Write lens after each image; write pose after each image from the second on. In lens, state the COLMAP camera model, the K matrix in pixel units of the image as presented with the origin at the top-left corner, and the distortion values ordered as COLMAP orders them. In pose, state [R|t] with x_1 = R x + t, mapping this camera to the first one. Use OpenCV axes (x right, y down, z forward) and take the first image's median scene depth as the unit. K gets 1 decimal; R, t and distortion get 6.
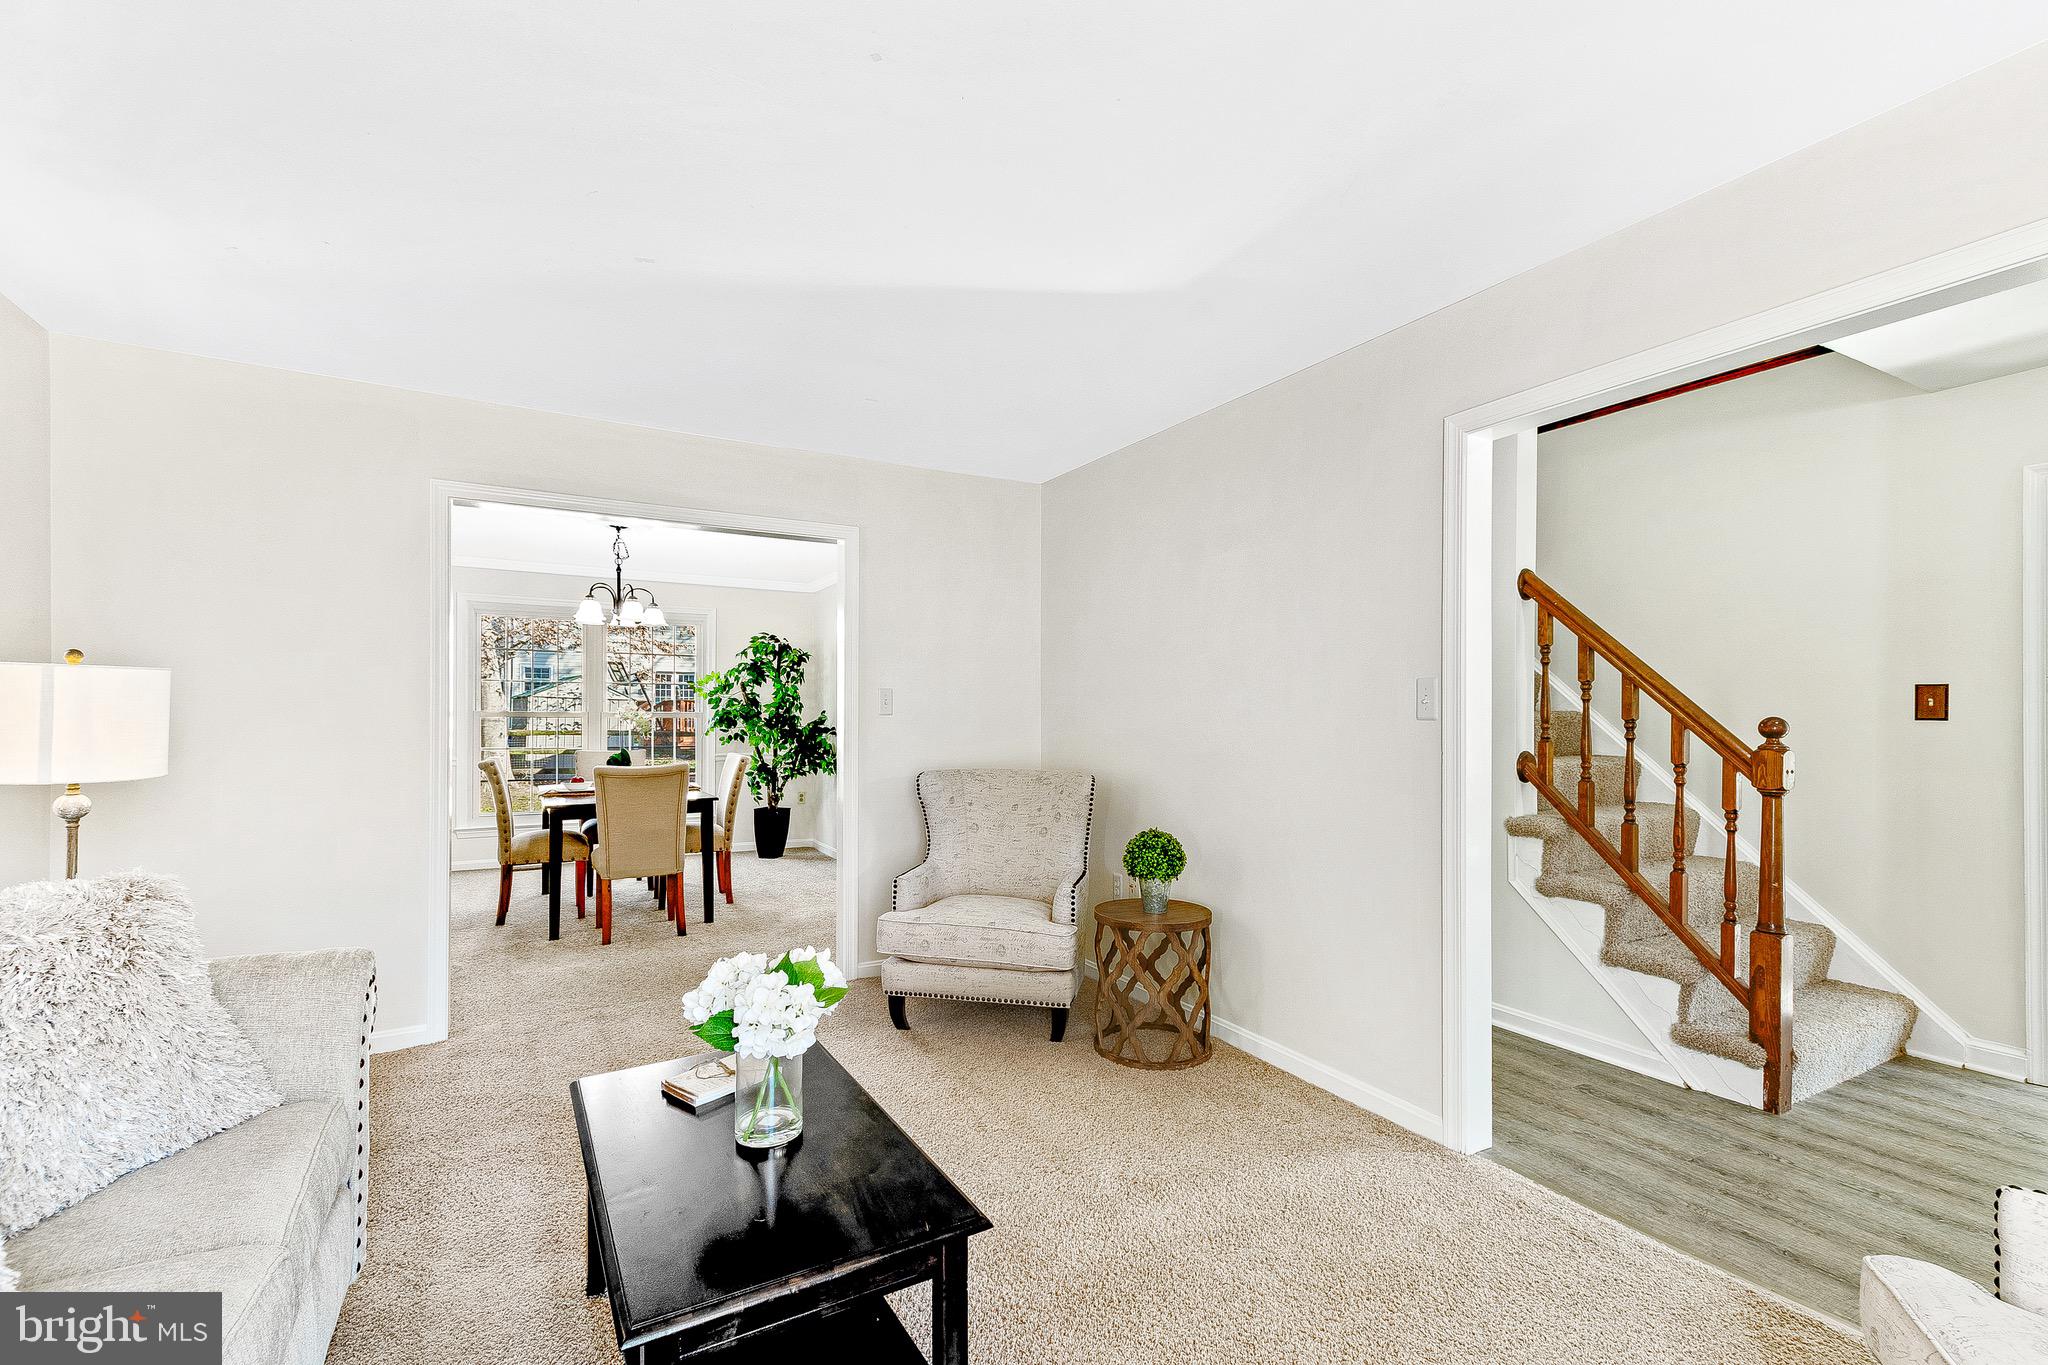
lens RADIAL K [[910.9, 0, 1030.2], [0, 910.9, 707.8], [0, 0, 1]] dist [0.013798, -0.000793]
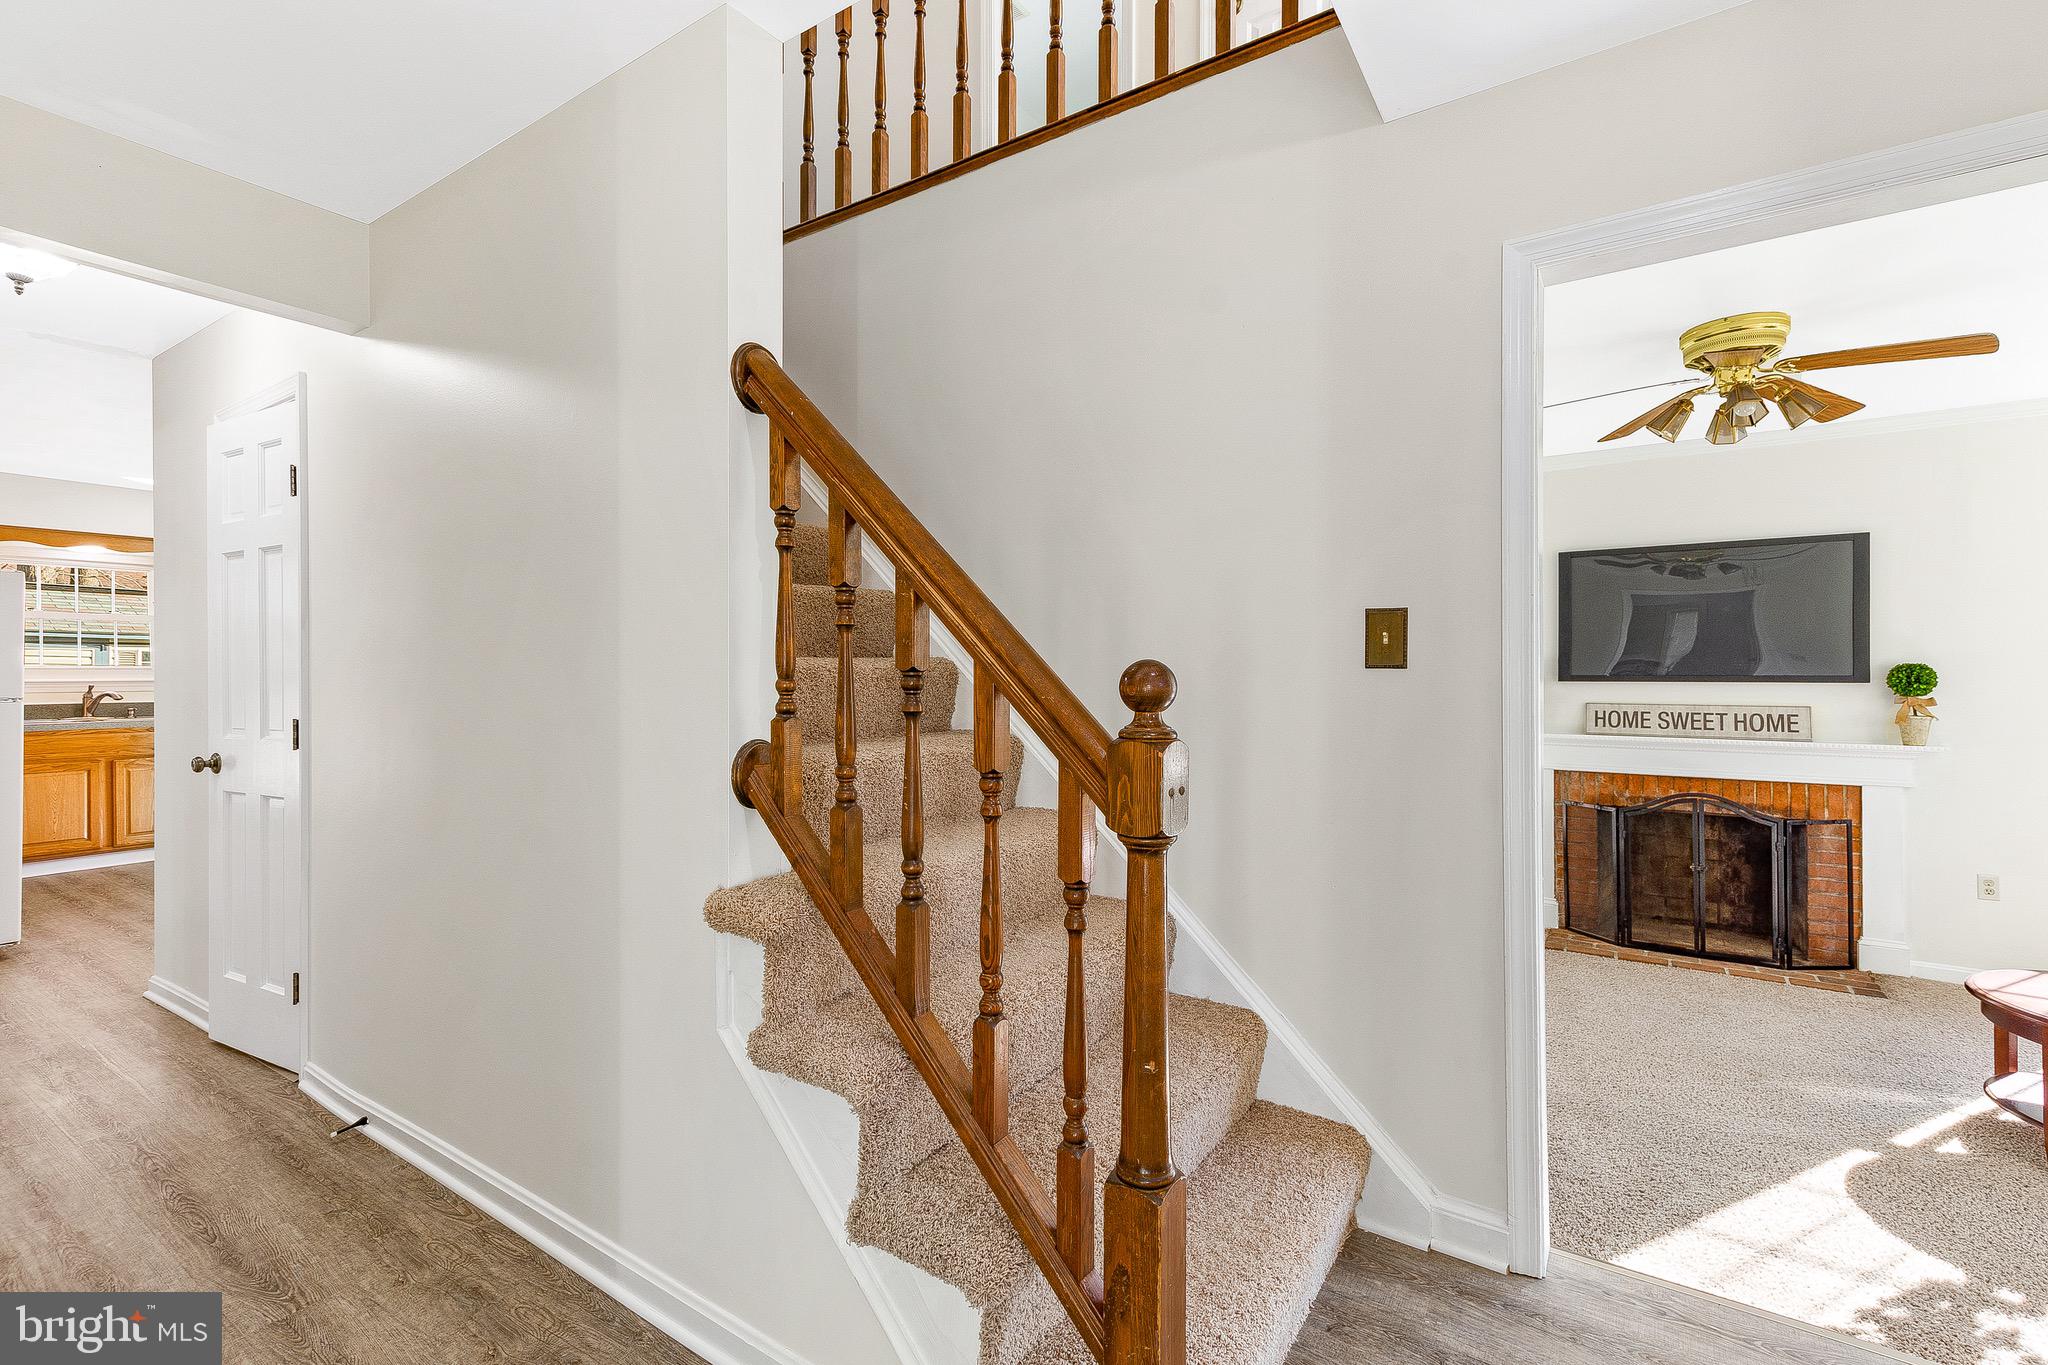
lens RADIAL K [[907.9, 0, 1058.5], [0, 907.9, 667.6], [0, 0, 1]] dist [0.015053, -0.000506]
pose [[0.885180, -0.004398, 0.465229, 0.297483], [0.002325, 0.999985, 0.005030, 0.005640], [-0.465244, -0.003371, 0.885176, 0.334749]]
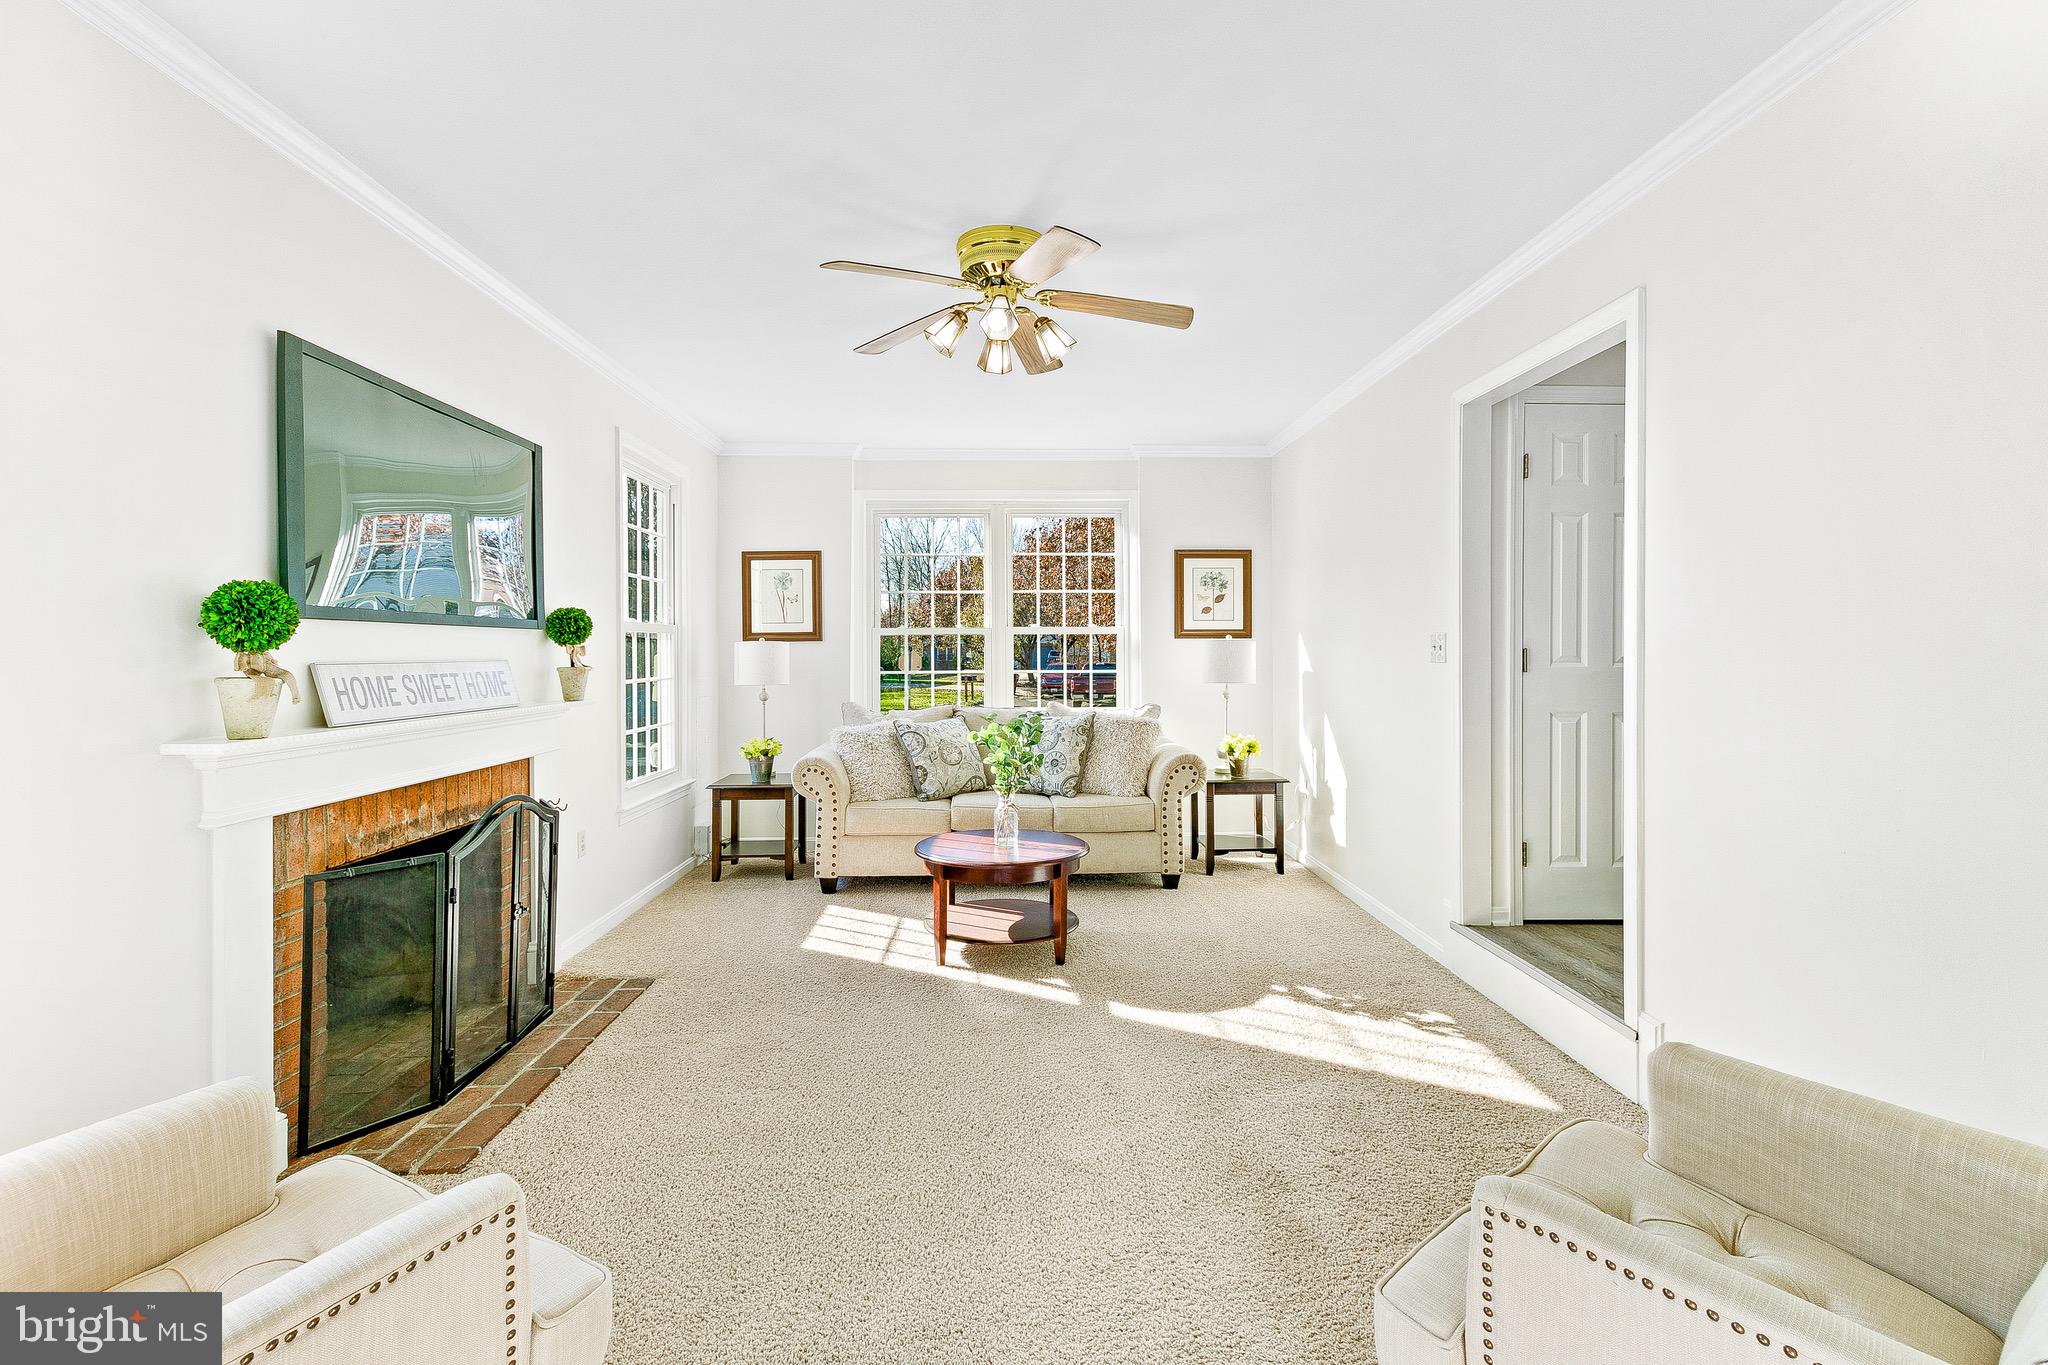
lens RADIAL K [[888.9, 0, 1030.9], [0, 888.9, 689.0], [0, 0, 1]] dist [0.010740, -0.000271]
pose [[-0.861041, -0.020095, 0.508138, 0.421548], [0.002857, 0.999012, 0.044349, 0.017237], [-0.508528, 0.039638, -0.860133, 0.583587]]
